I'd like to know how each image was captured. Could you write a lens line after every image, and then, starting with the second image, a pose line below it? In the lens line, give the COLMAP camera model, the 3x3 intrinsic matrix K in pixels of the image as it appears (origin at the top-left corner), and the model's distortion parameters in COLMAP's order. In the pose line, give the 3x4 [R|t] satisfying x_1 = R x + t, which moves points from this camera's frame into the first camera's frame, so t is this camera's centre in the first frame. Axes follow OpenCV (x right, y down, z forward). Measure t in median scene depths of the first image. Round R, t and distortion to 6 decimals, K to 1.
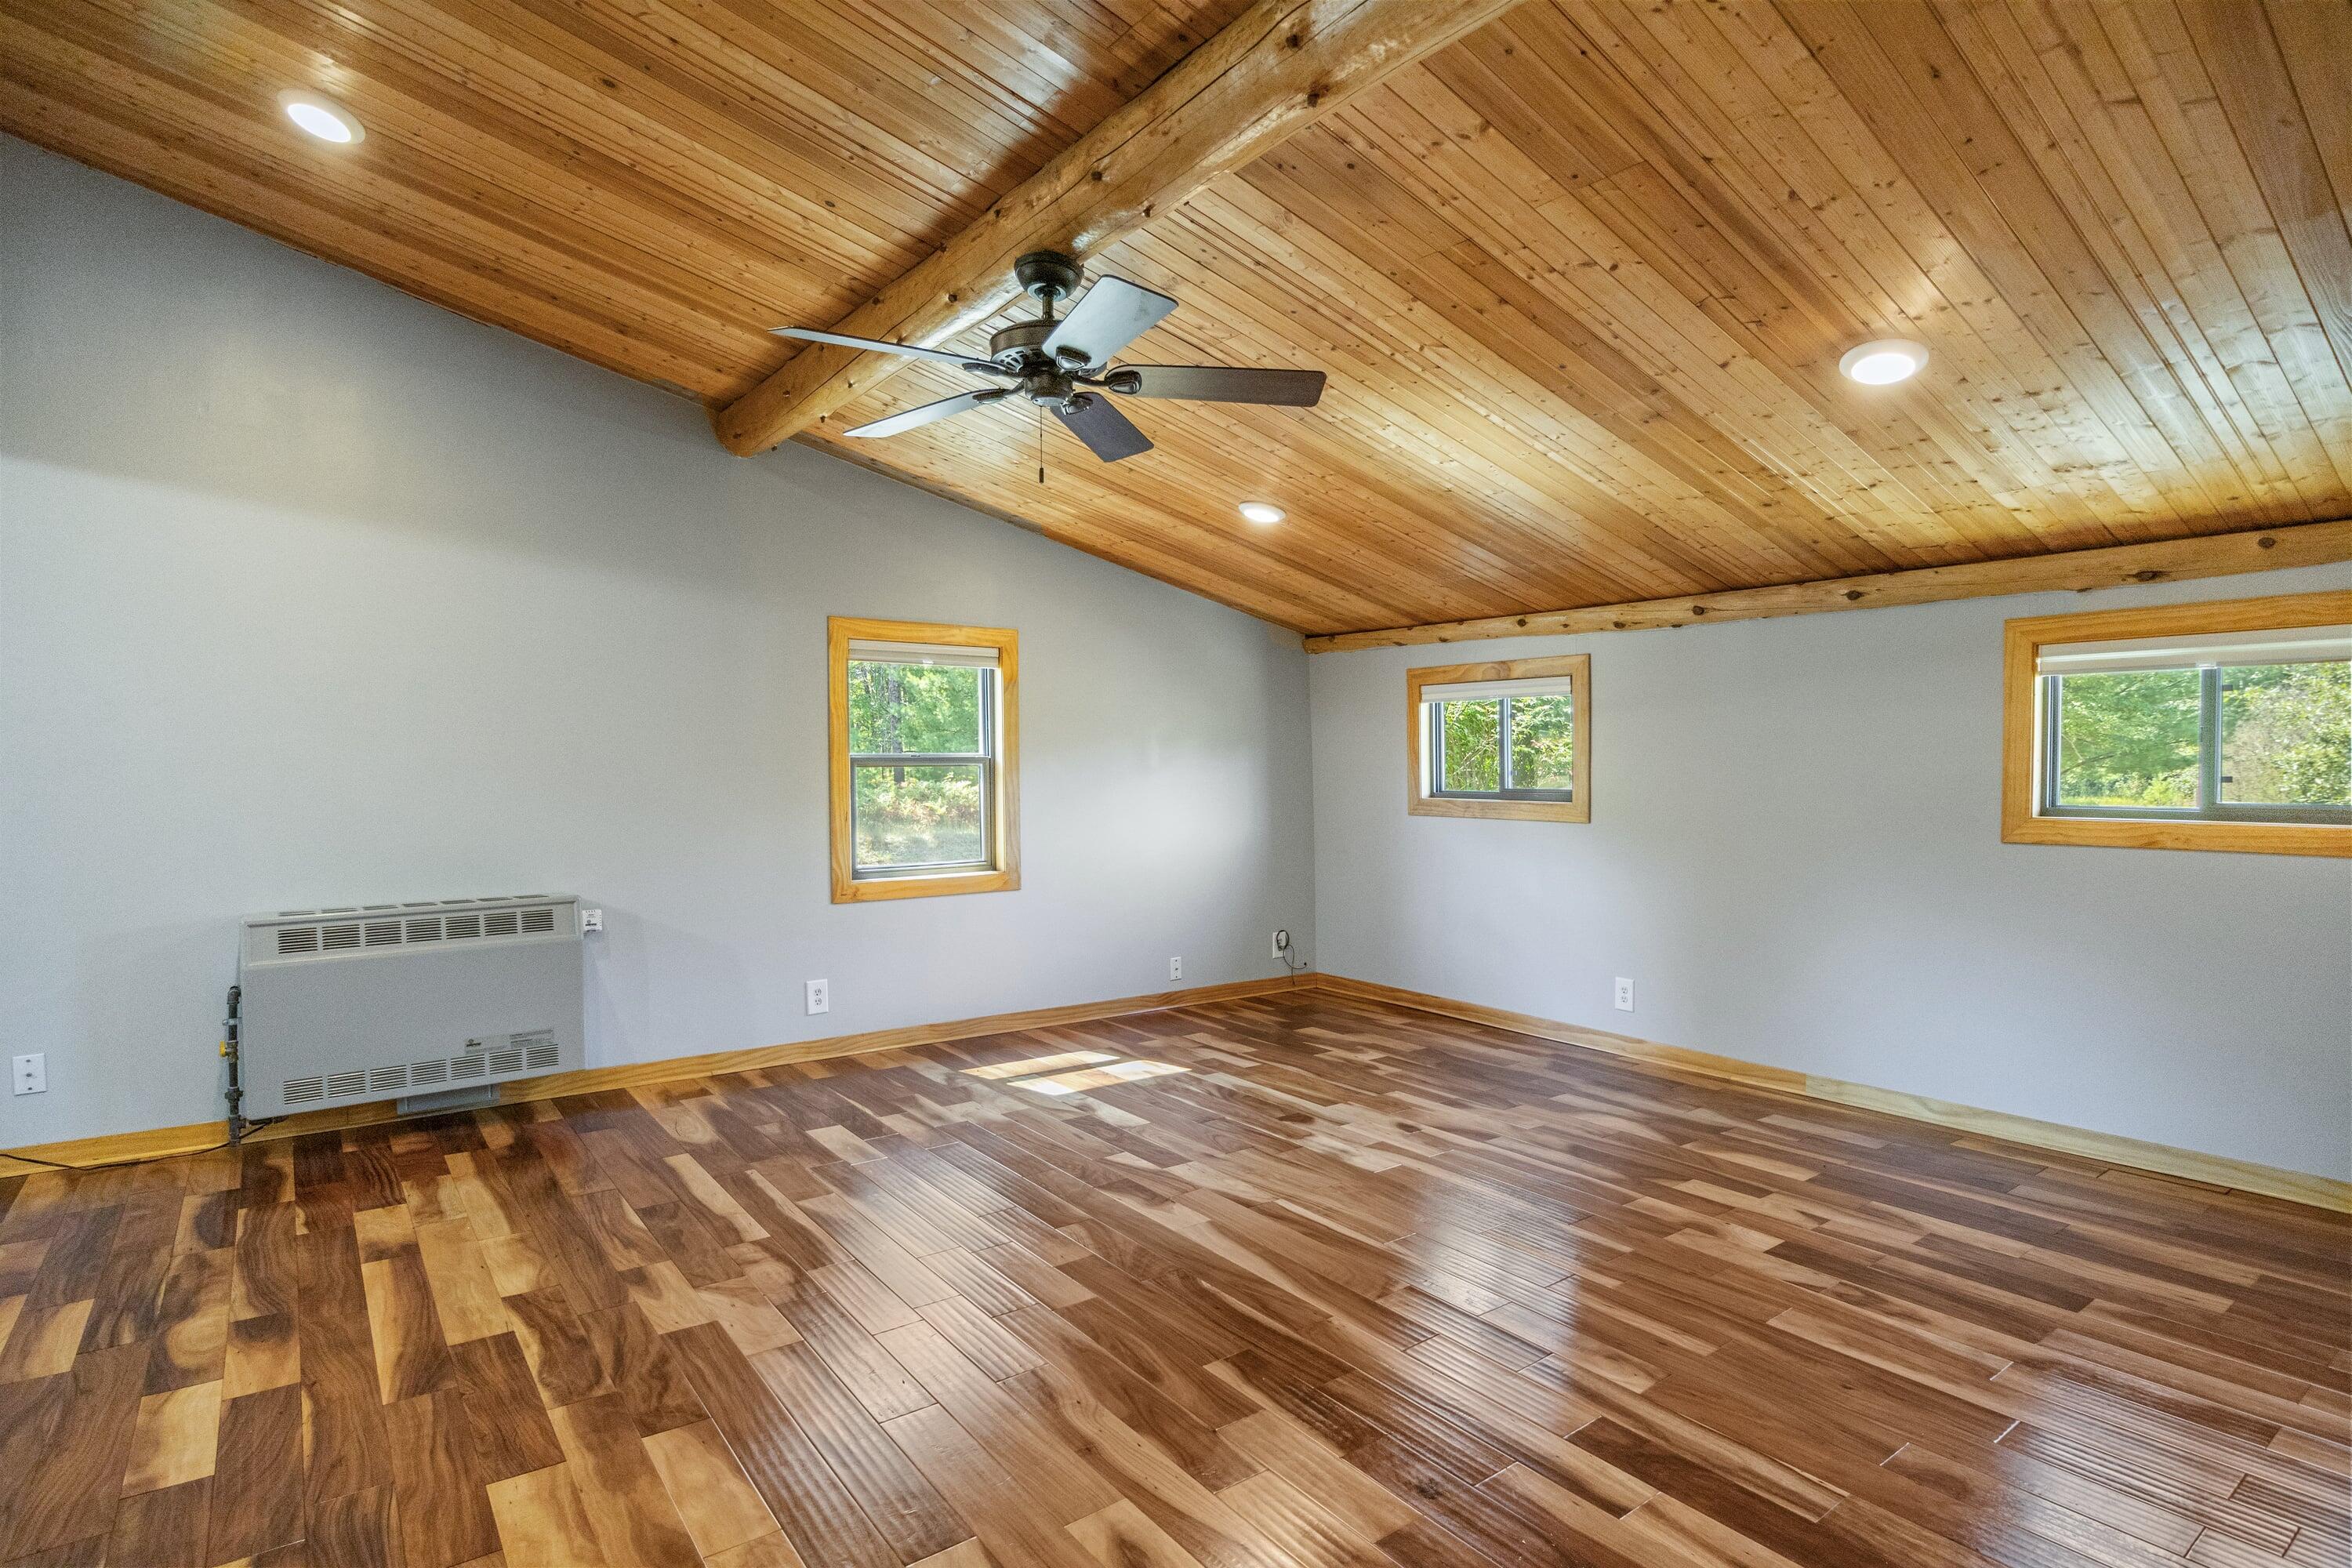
lens RADIAL K [[1190.3, 0, 1200.2], [0, 1190.3, 794.8], [0, 0, 1]] dist [-0.001879, -0.000183]
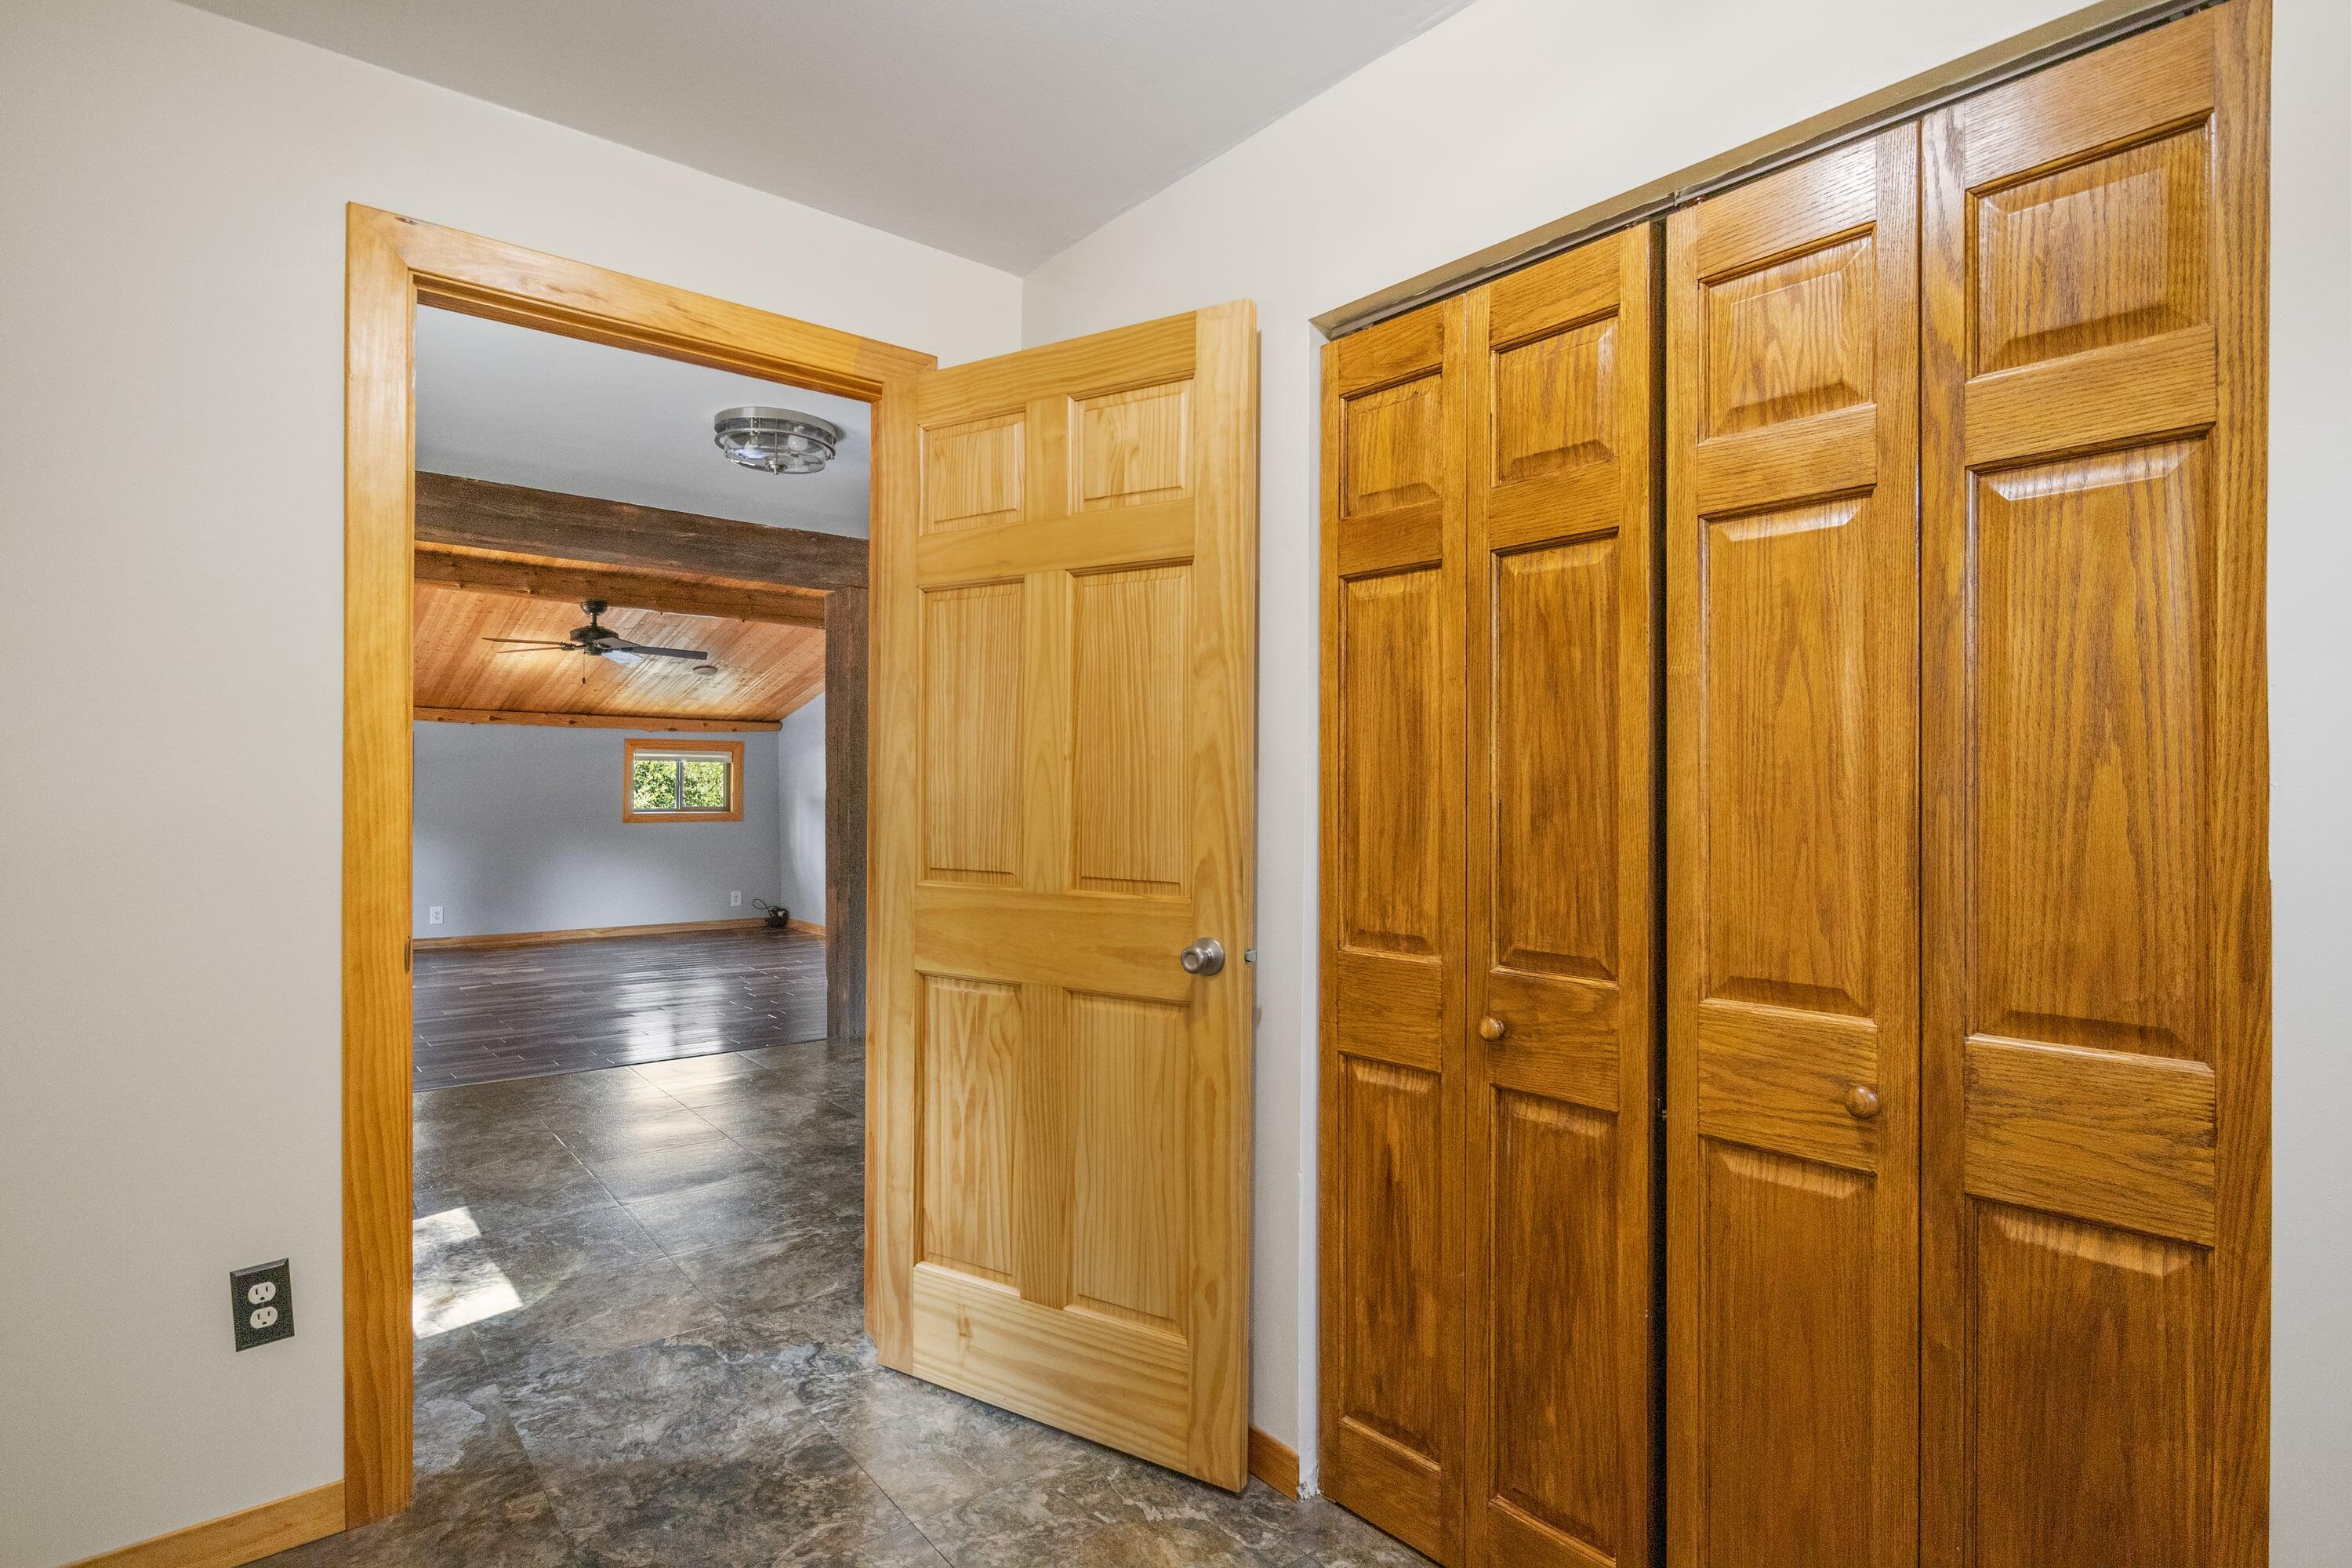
lens RADIAL K [[1229.6, 0, 1152.7], [0, 1229.6, 786.8], [0, 0, 1]] dist [0.001142, -0.000126]
pose [[-0.018447, 0.007036, 0.999805, -1.802779], [0.024634, 0.999675, -0.006581, 0.005977], [-0.999526, 0.024508, -0.018614, -0.104860]]
